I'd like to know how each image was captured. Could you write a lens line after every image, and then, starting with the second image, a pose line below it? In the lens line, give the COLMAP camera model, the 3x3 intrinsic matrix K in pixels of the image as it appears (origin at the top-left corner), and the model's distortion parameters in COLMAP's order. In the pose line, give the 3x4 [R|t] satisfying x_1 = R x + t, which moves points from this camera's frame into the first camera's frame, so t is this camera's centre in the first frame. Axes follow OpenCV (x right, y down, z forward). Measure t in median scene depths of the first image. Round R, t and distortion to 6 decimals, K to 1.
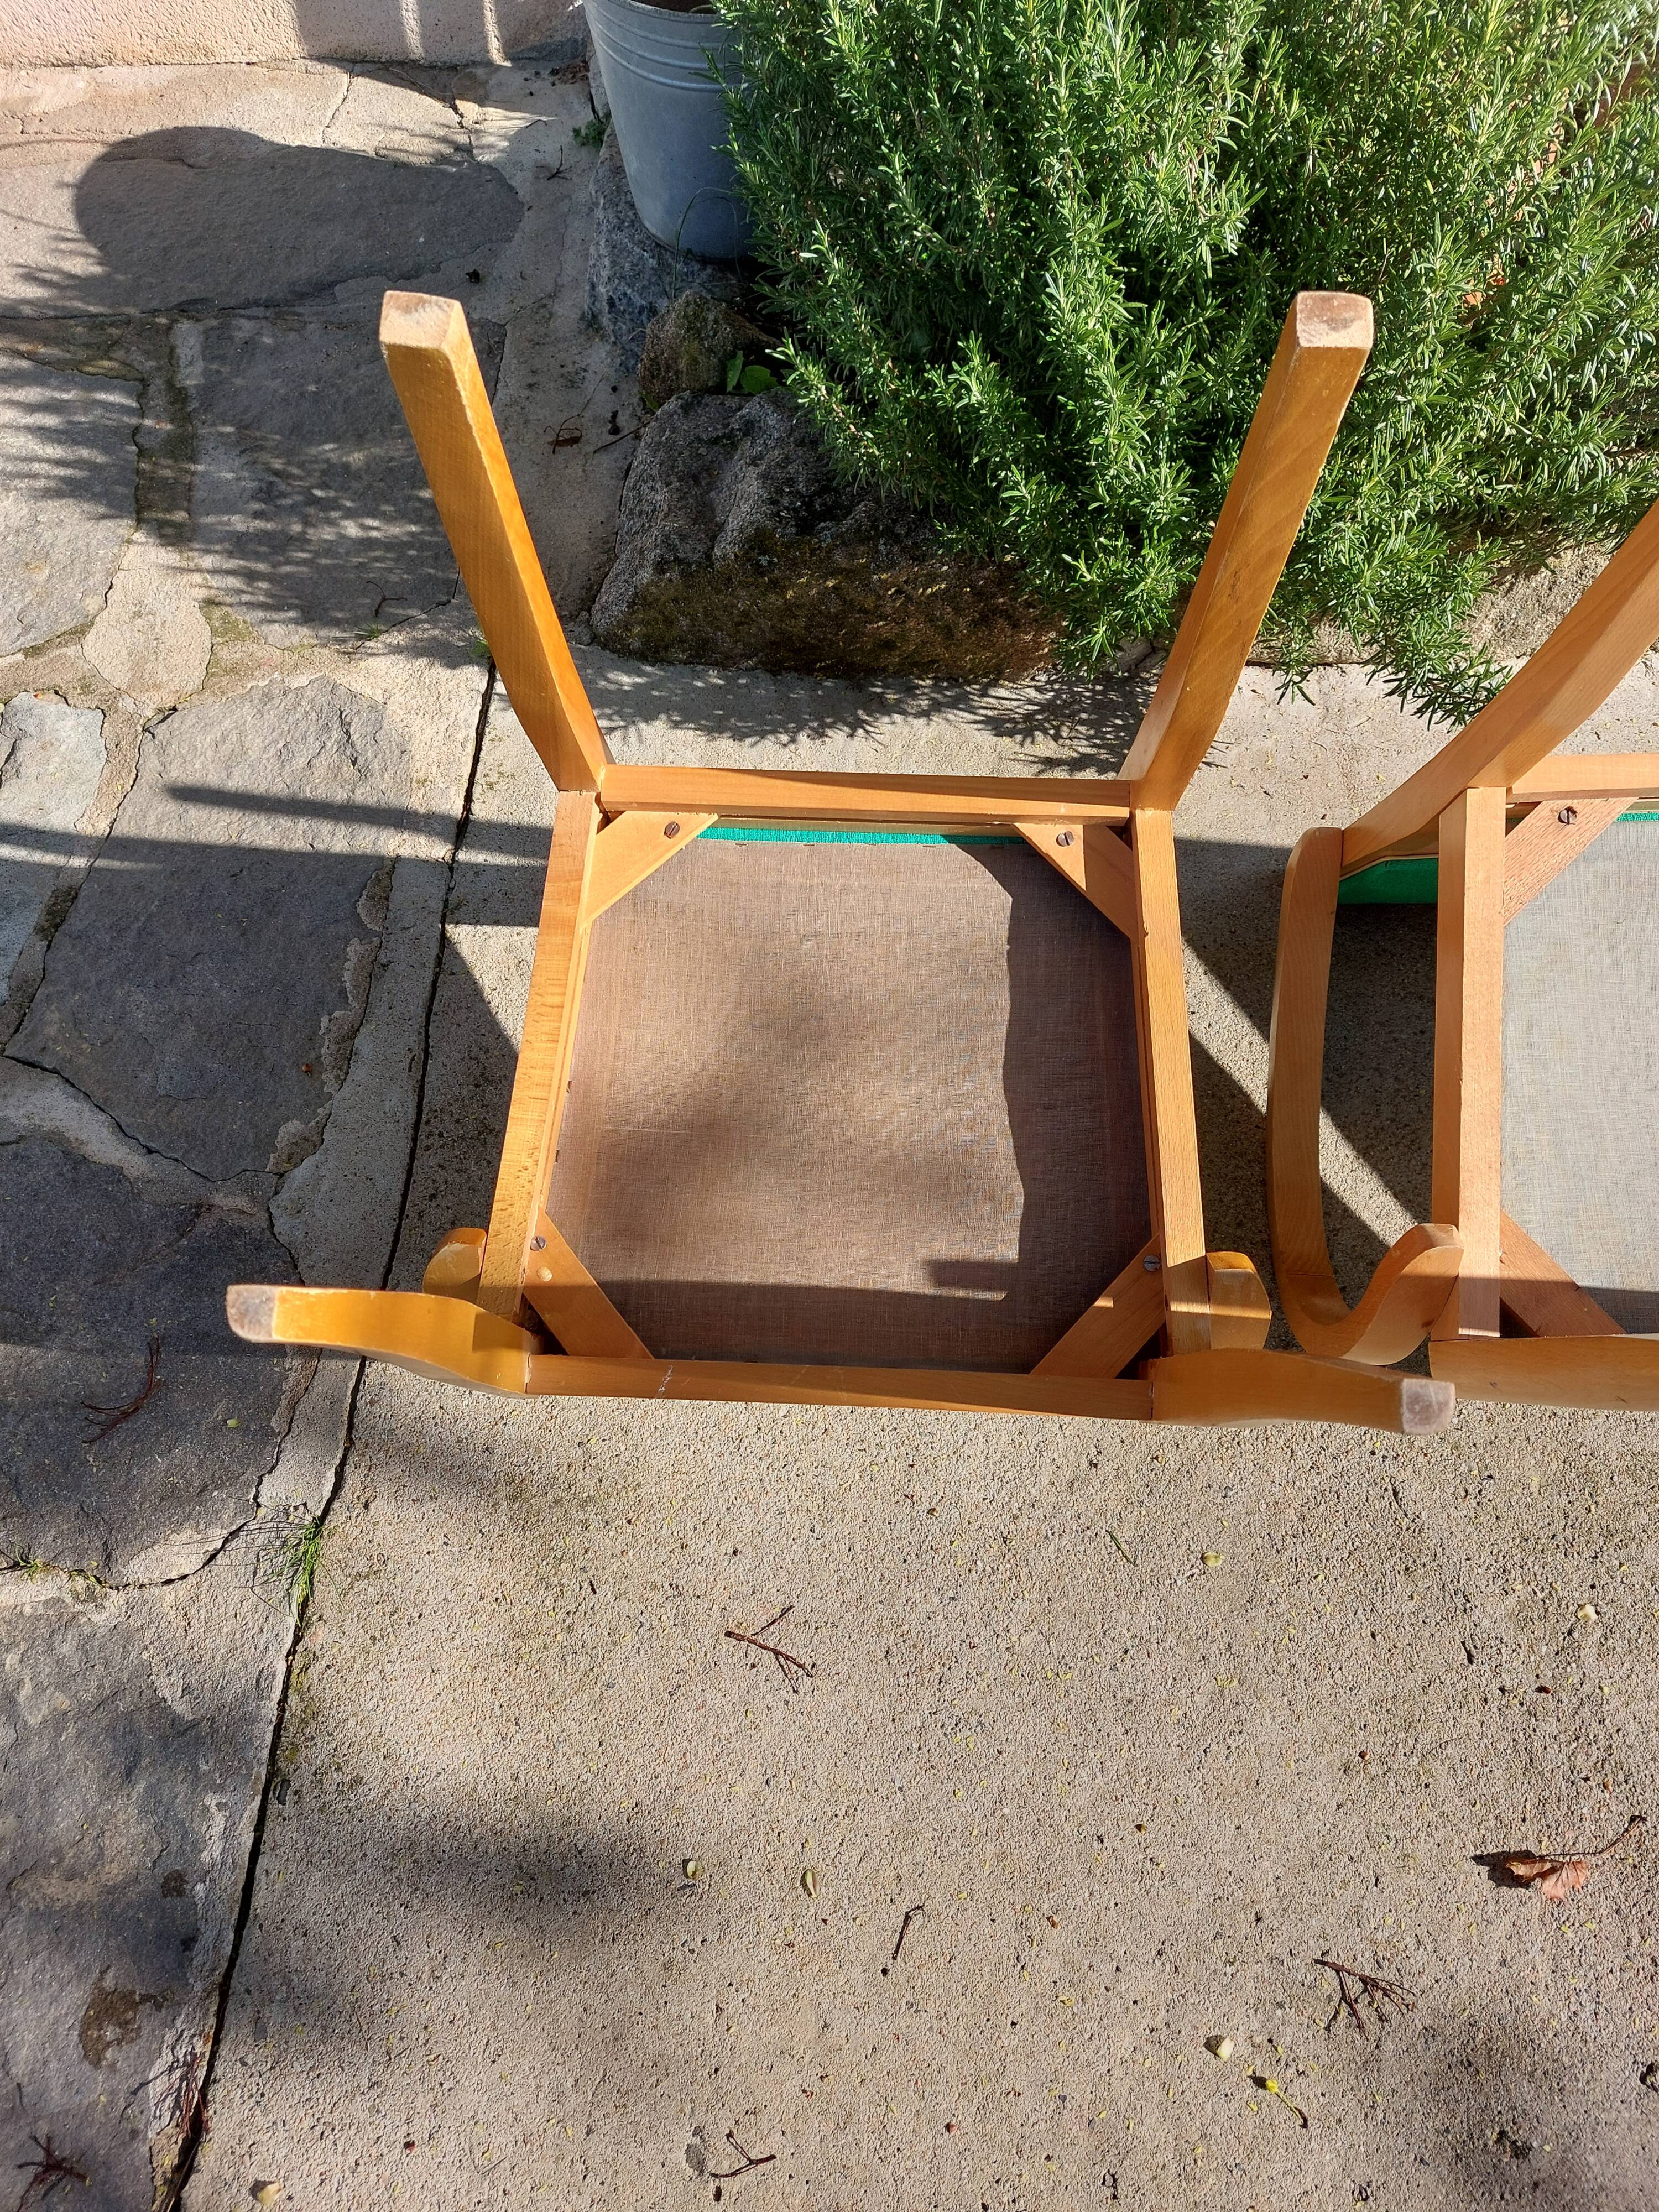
lens RADIAL K [[1617.3, 0, 813.4], [0, 1617.3, 1143.0], [0, 0, 1]] dist [0.045582, -0.044097]
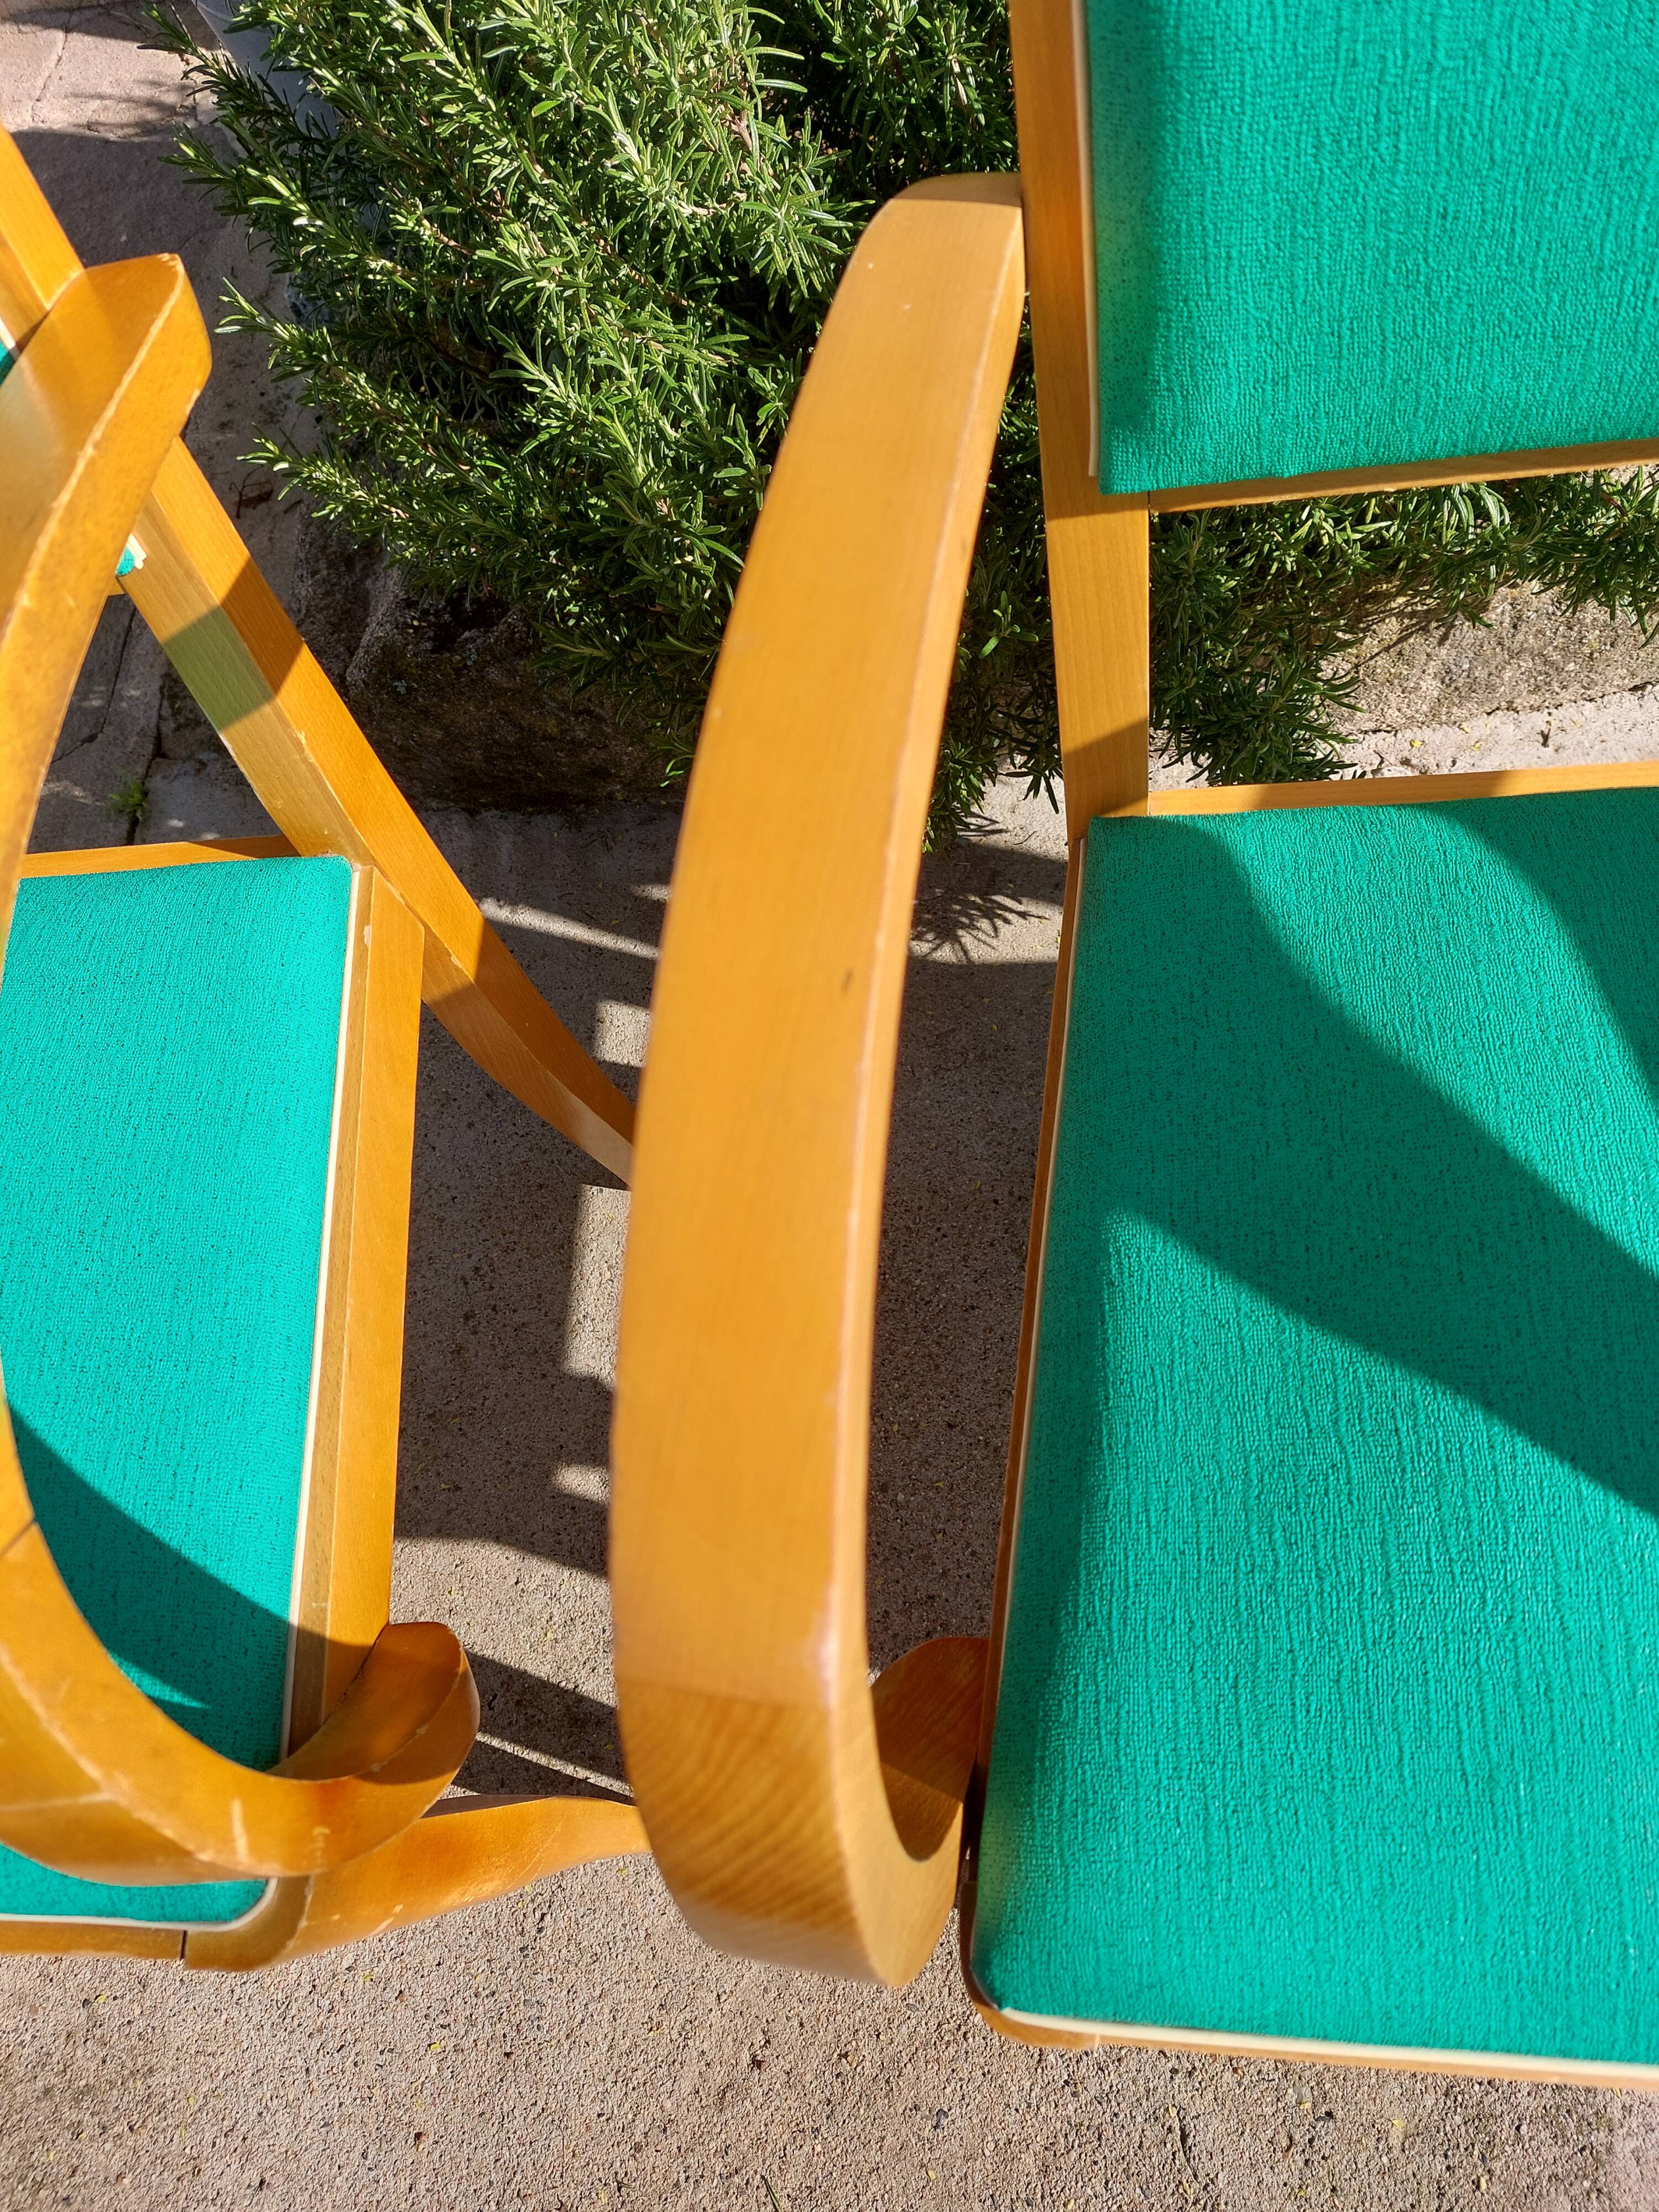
lens RADIAL K [[1617.3, 0, 852.1], [0, 1617.3, 1113.2], [0, 0, 1]] dist [0.045582, -0.044097]
pose [[0.987770, -0.049406, -0.147885, 0.340058], [0.061356, 0.995113, 0.077365, -0.261533], [0.143340, -0.085492, 0.985974, 0.350961]]
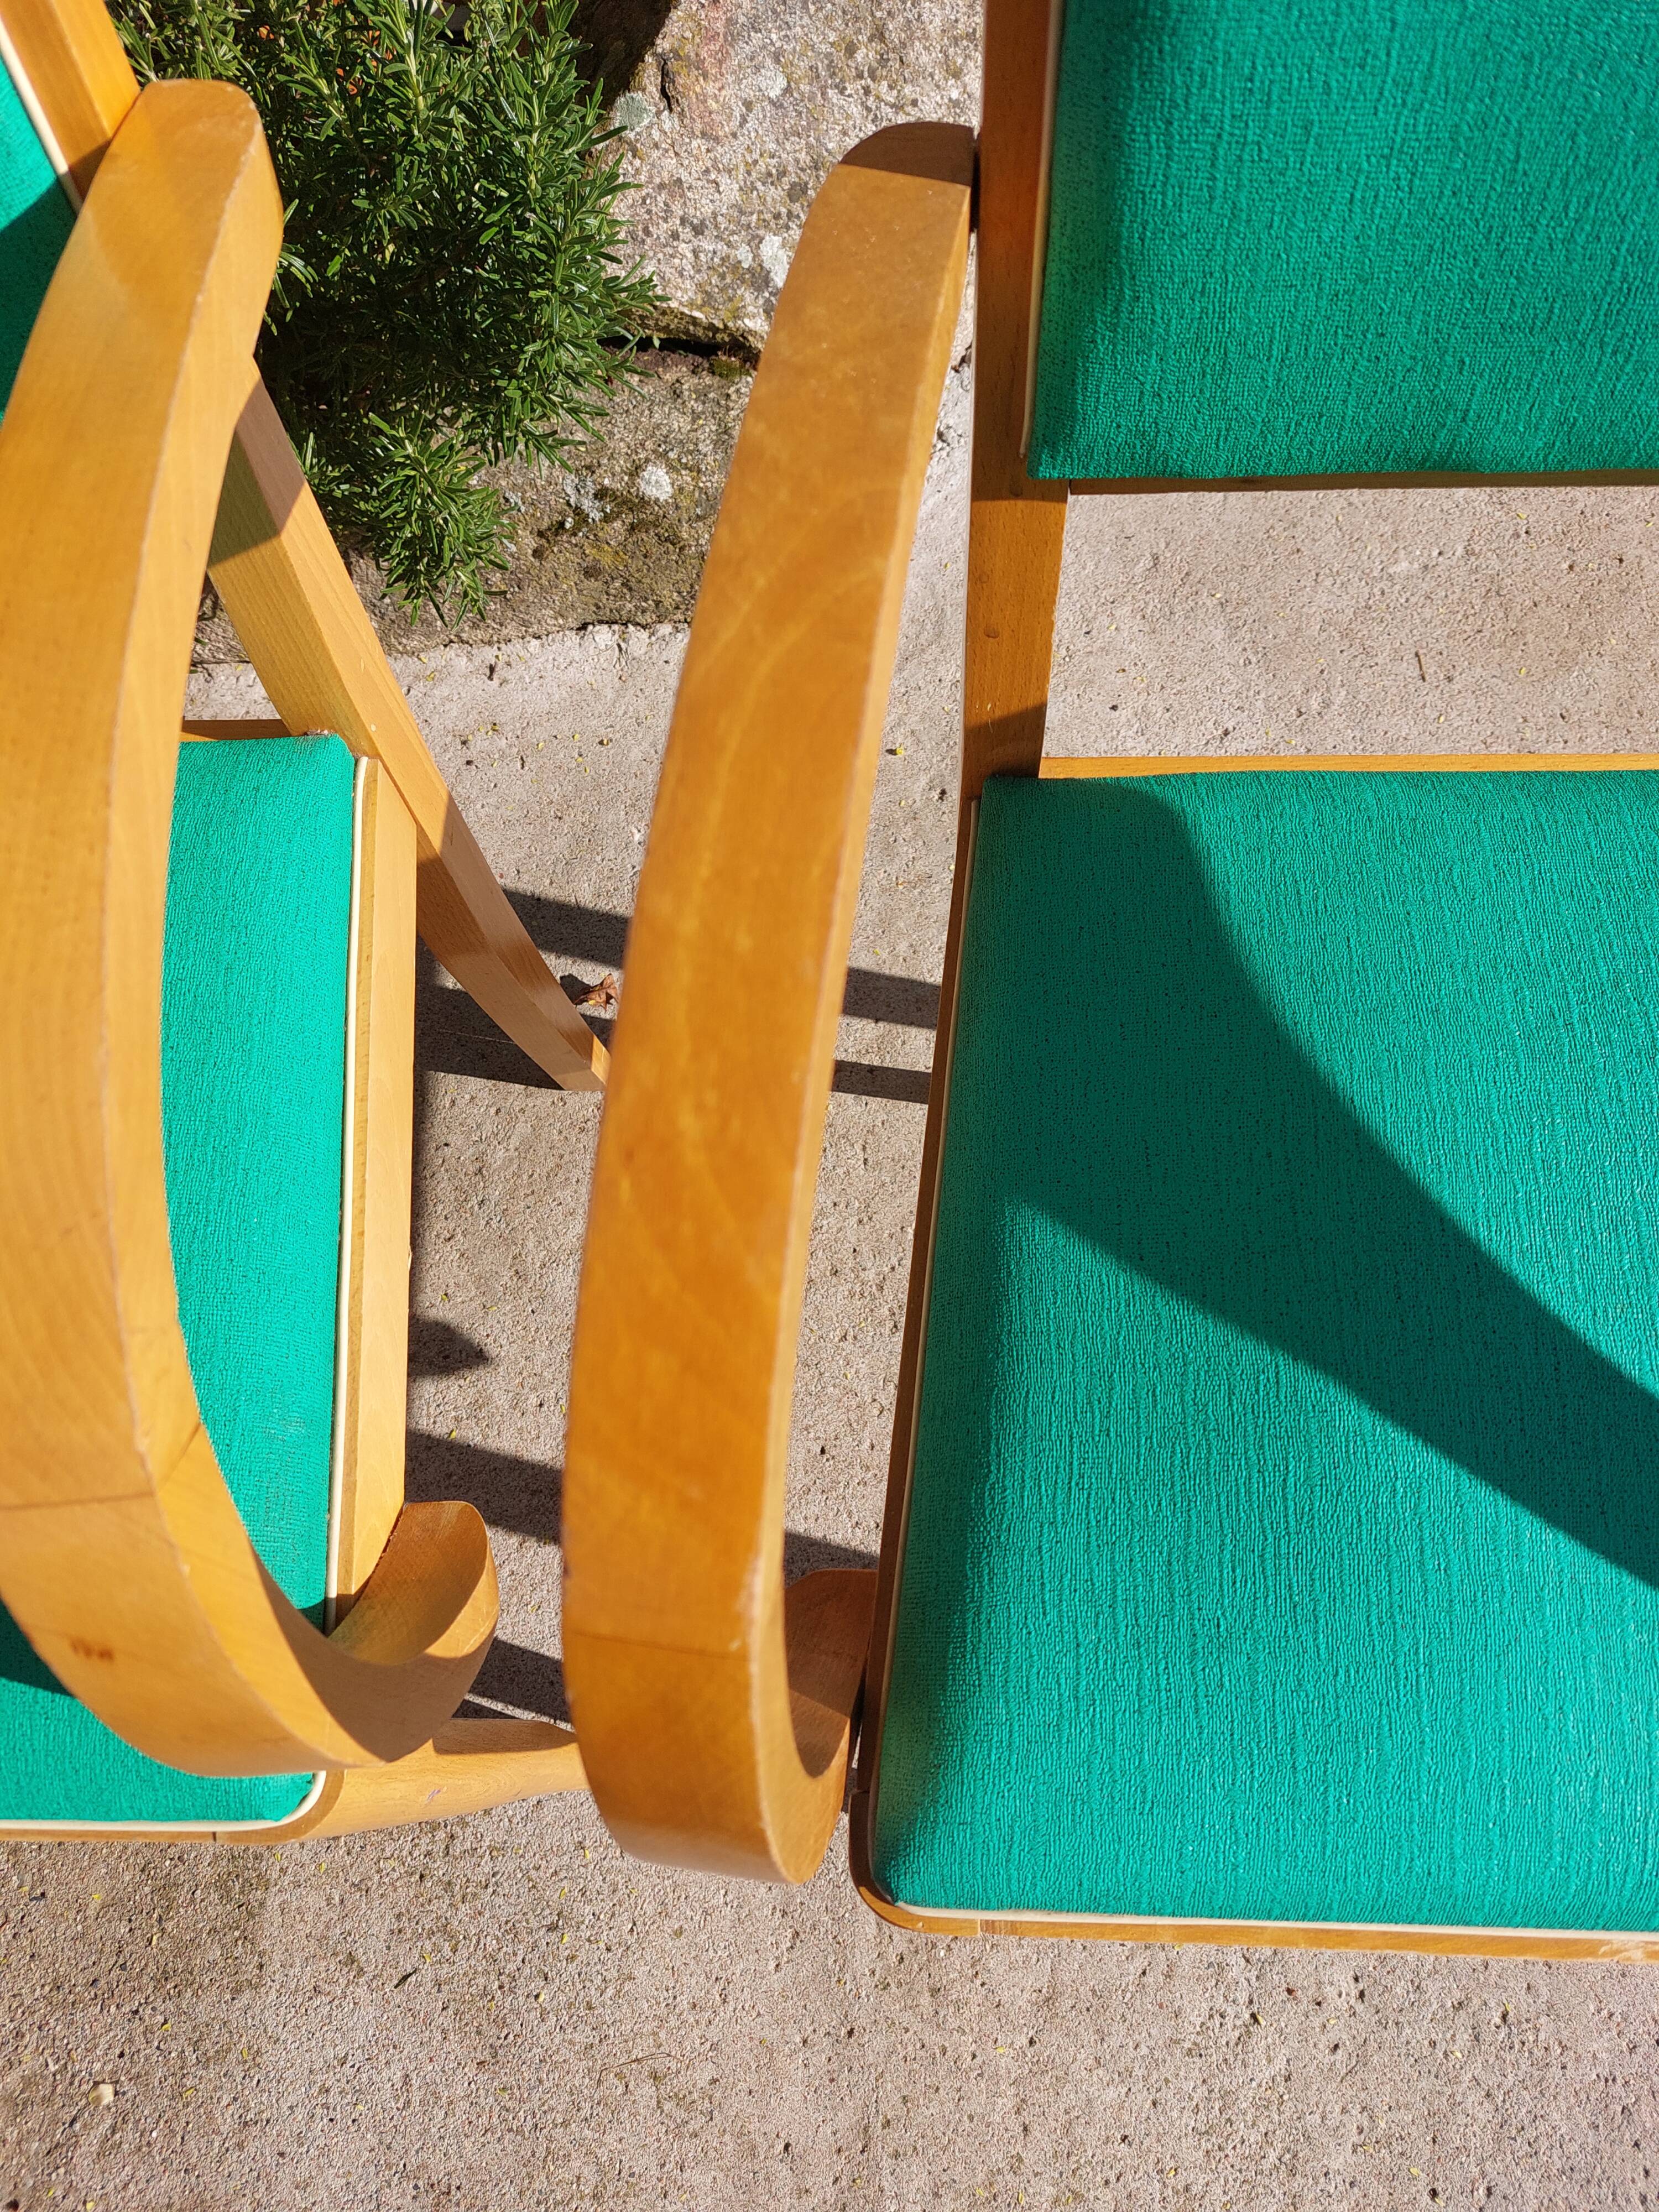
lens RADIAL K [[1638.0, 0, 886.5], [0, 1638.0, 1129.5], [0, 0, 1]] dist [0.039502, -0.039706]
pose [[0.999098, -0.041357, -0.009642, 0.827247], [0.042387, 0.985004, 0.167244, -0.259428], [0.002581, -0.167502, 0.985868, 0.296566]]
